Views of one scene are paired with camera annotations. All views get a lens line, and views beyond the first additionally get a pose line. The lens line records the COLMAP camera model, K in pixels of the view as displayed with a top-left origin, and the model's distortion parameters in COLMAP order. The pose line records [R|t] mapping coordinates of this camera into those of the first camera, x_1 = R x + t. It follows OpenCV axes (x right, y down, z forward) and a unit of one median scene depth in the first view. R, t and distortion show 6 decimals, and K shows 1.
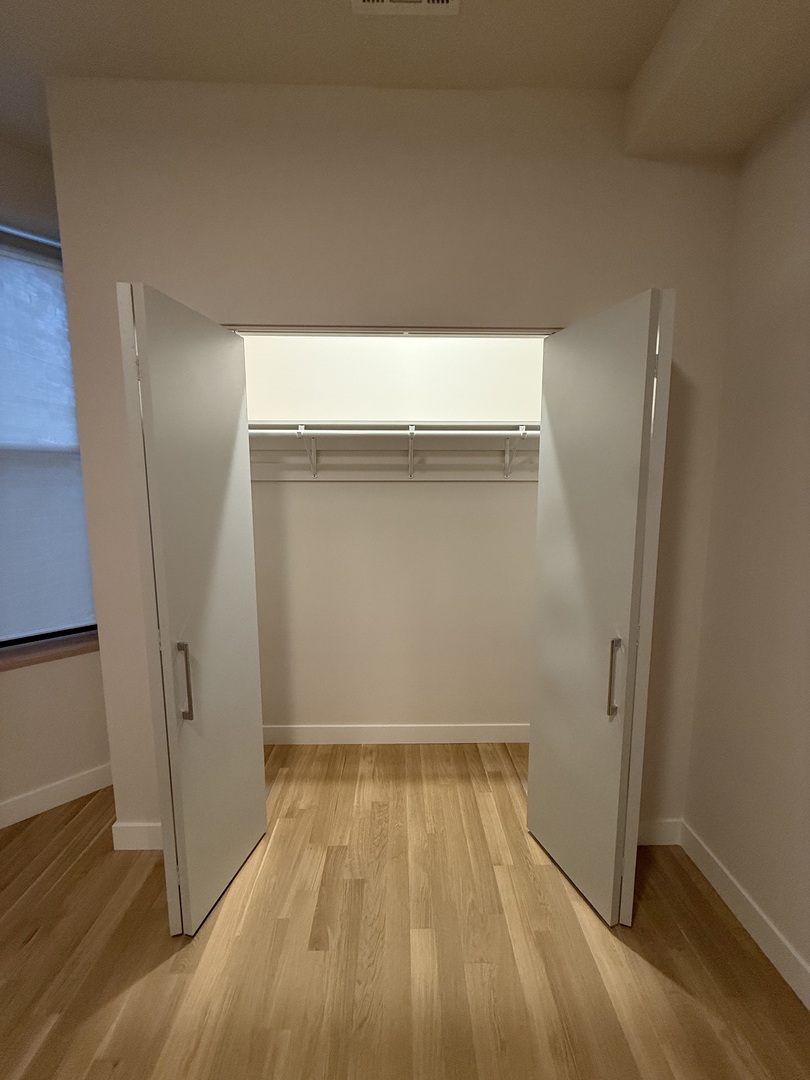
lens RADIAL K [[429.2, 0, 408.1], [0, 429.2, 537.5], [0, 0, 1]] dist [0.000738, 0.000420]
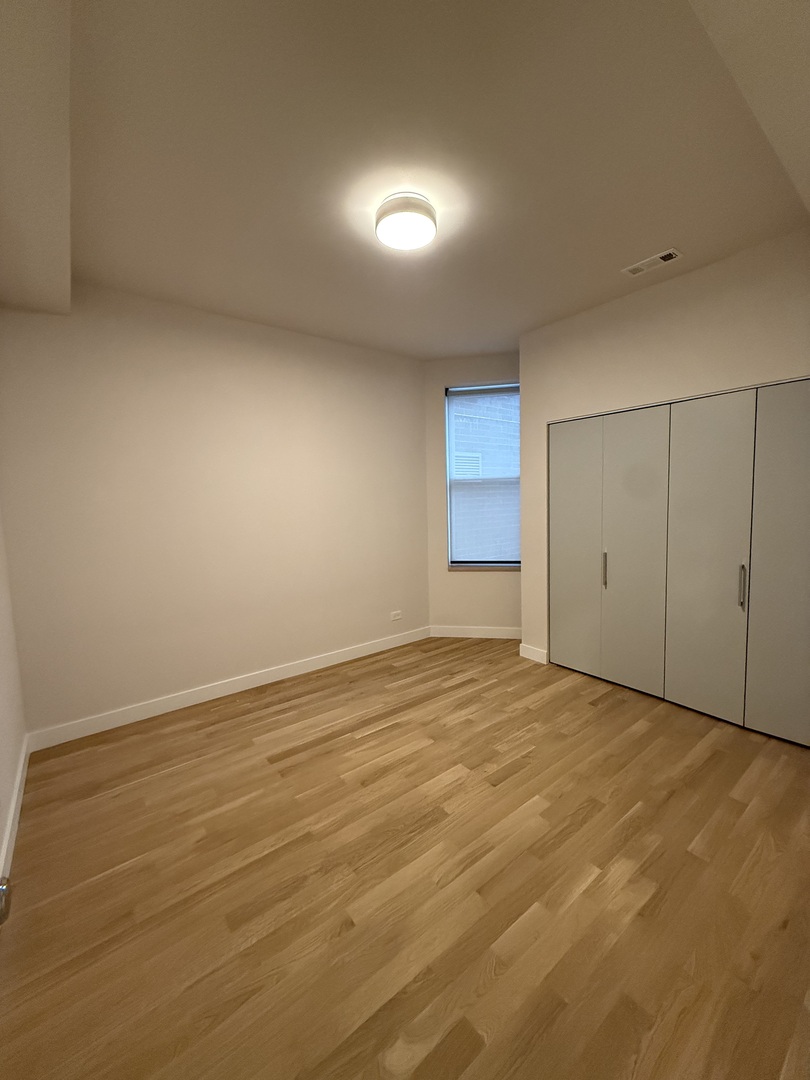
lens RADIAL K [[429.2, 0, 408.1], [0, 429.2, 537.5], [0, 0, 1]] dist [0.000738, 0.000420]
pose [[0.611086, 0.050477, -0.789953, 0.673846], [-0.067320, 0.997663, 0.011672, 0.118716], [0.788696, 0.046047, 0.613056, -0.828694]]
